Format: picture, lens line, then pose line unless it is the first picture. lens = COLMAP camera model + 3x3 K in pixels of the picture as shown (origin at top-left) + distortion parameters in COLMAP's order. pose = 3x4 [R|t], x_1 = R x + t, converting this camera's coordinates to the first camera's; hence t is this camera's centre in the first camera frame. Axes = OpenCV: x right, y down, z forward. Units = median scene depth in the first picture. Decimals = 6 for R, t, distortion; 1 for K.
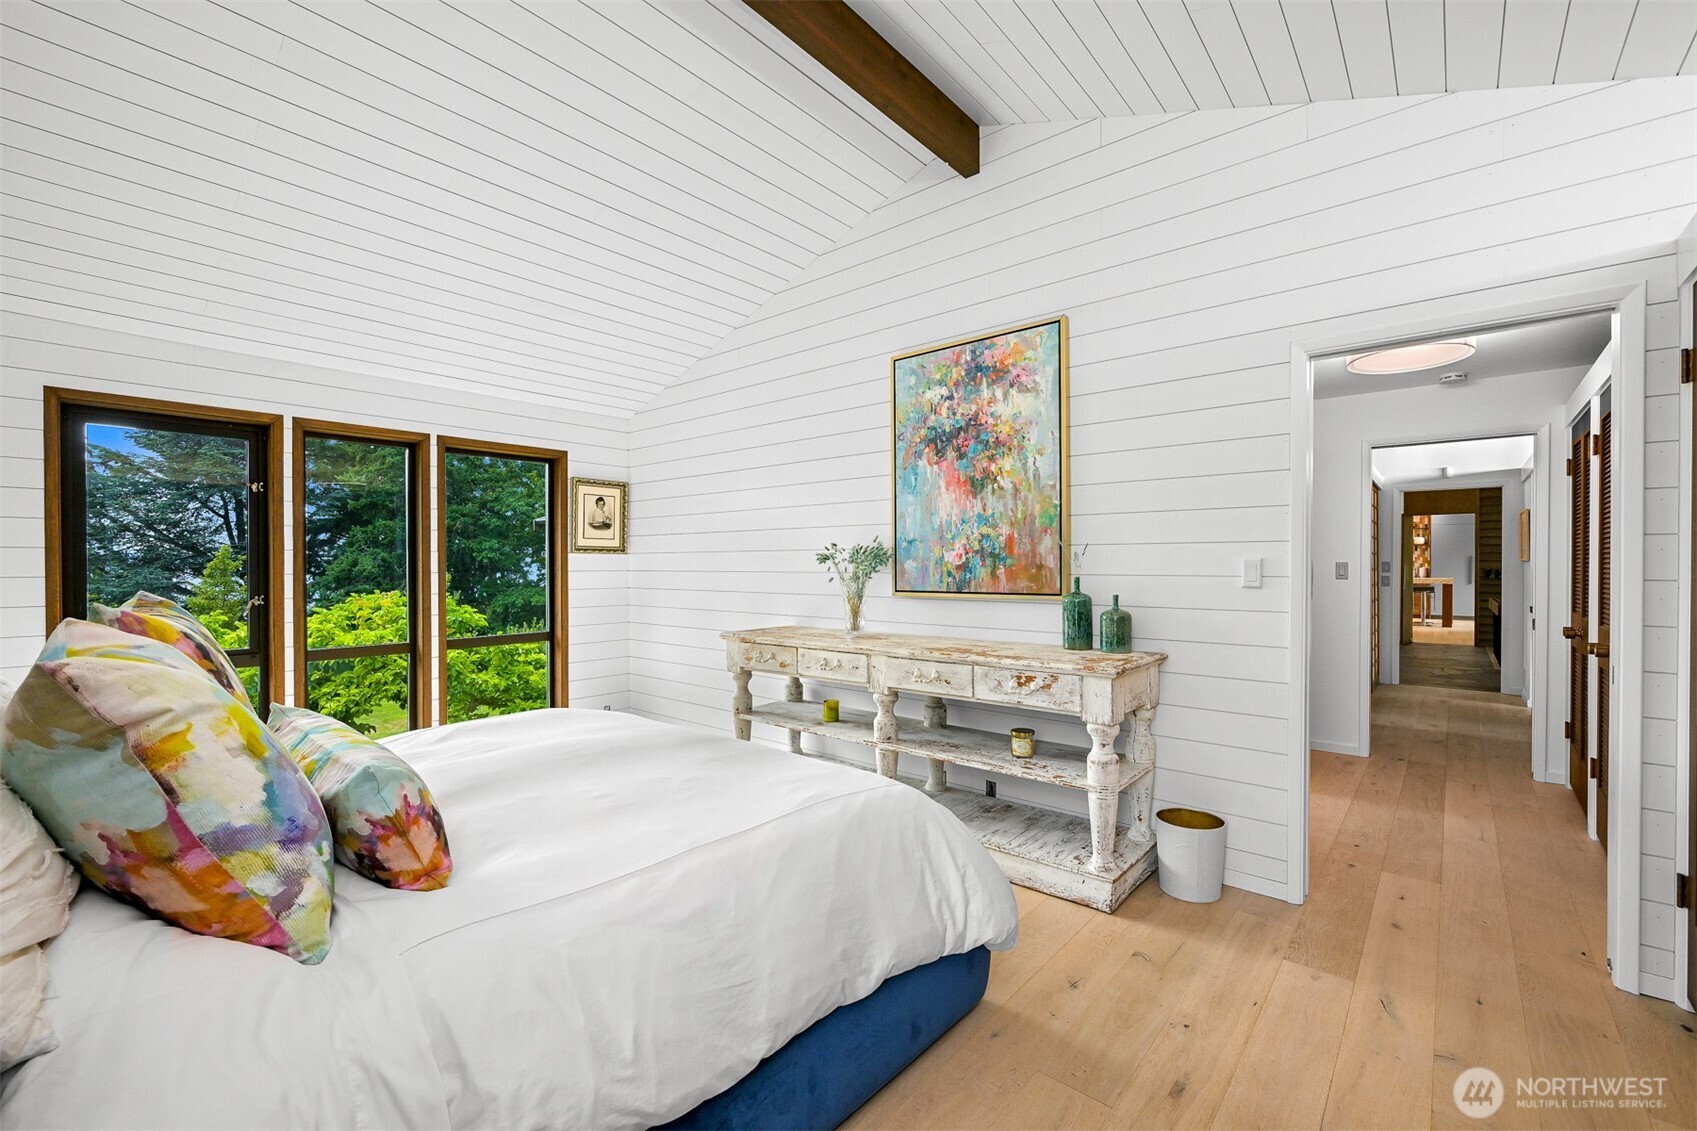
lens RADIAL K [[702.8, 0, 880.5], [0, 702.8, 570.2], [0, 0, 1]] dist [0.008155, -0.000134]
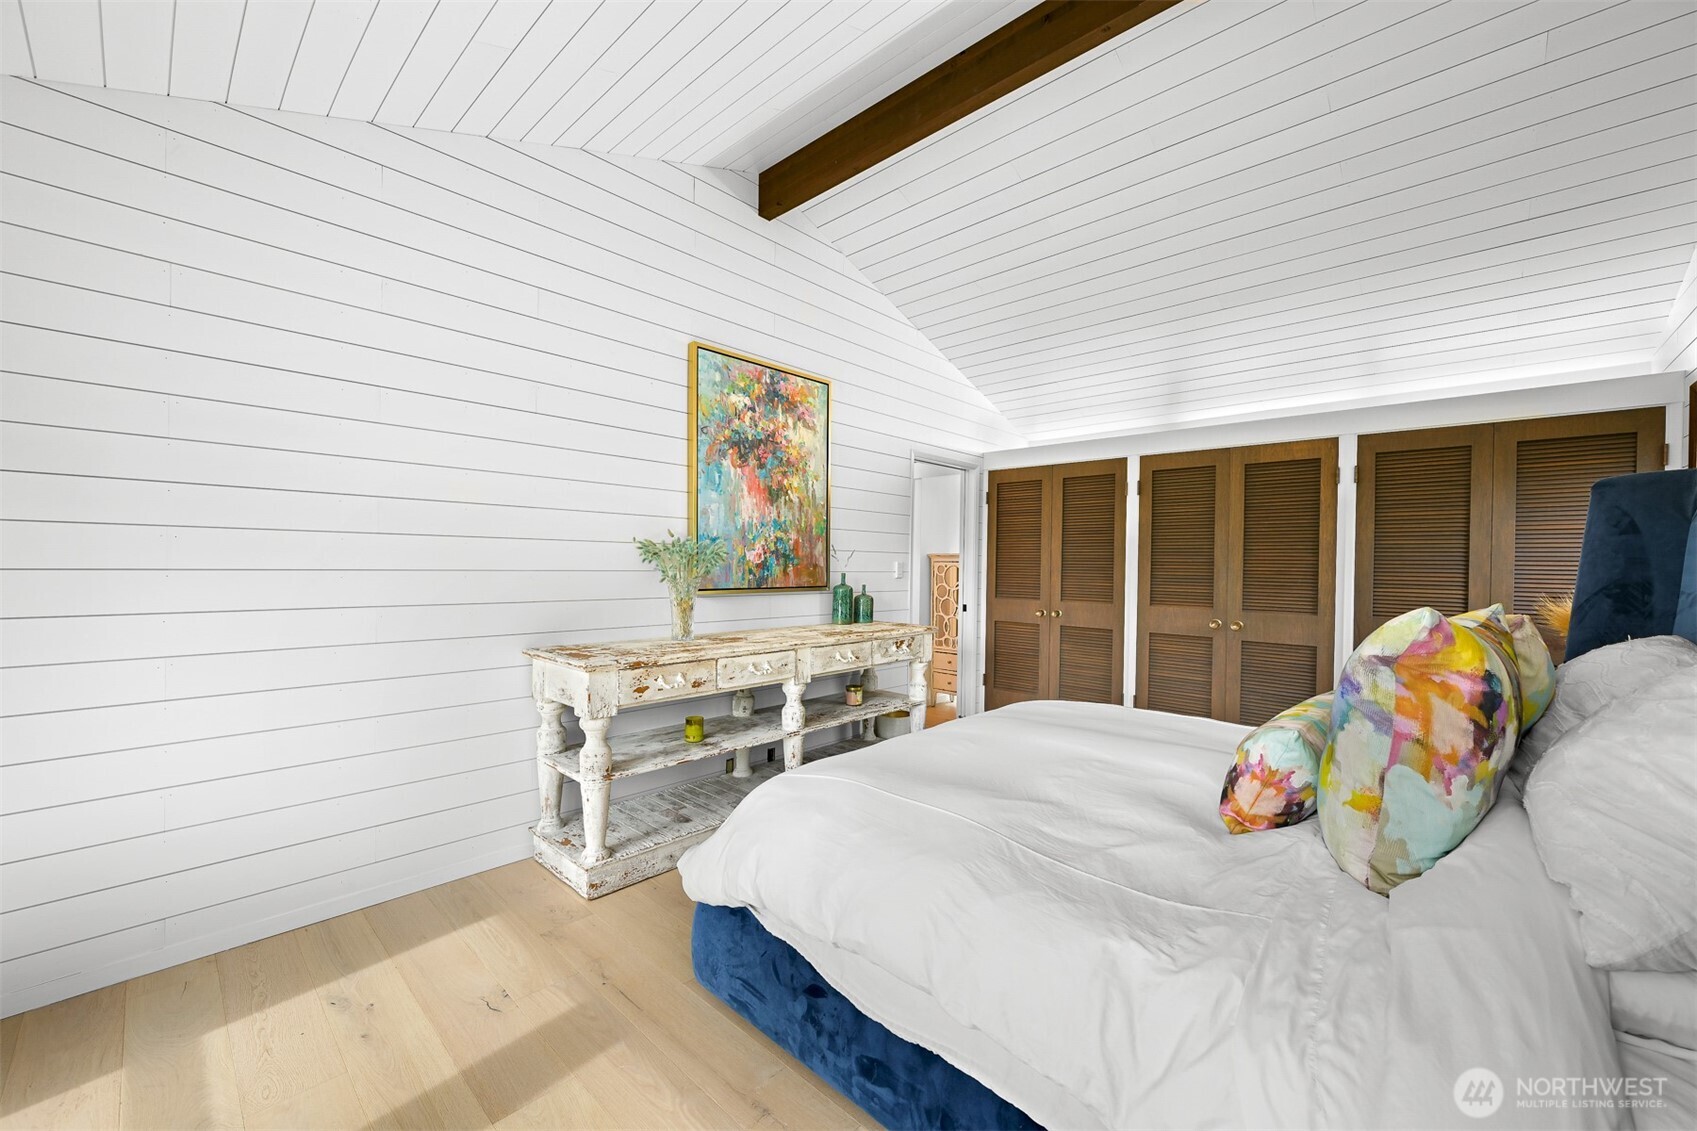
lens RADIAL K [[670.4, 0, 851.8], [0, 670.4, 569.4], [0, 0, 1]] dist [0.001751, 0.000087]
pose [[0.062347, -0.005665, 0.998038, -0.950902], [-0.007318, 0.999954, 0.006133, -0.005880], [-0.998028, -0.007686, 0.062303, 0.802256]]
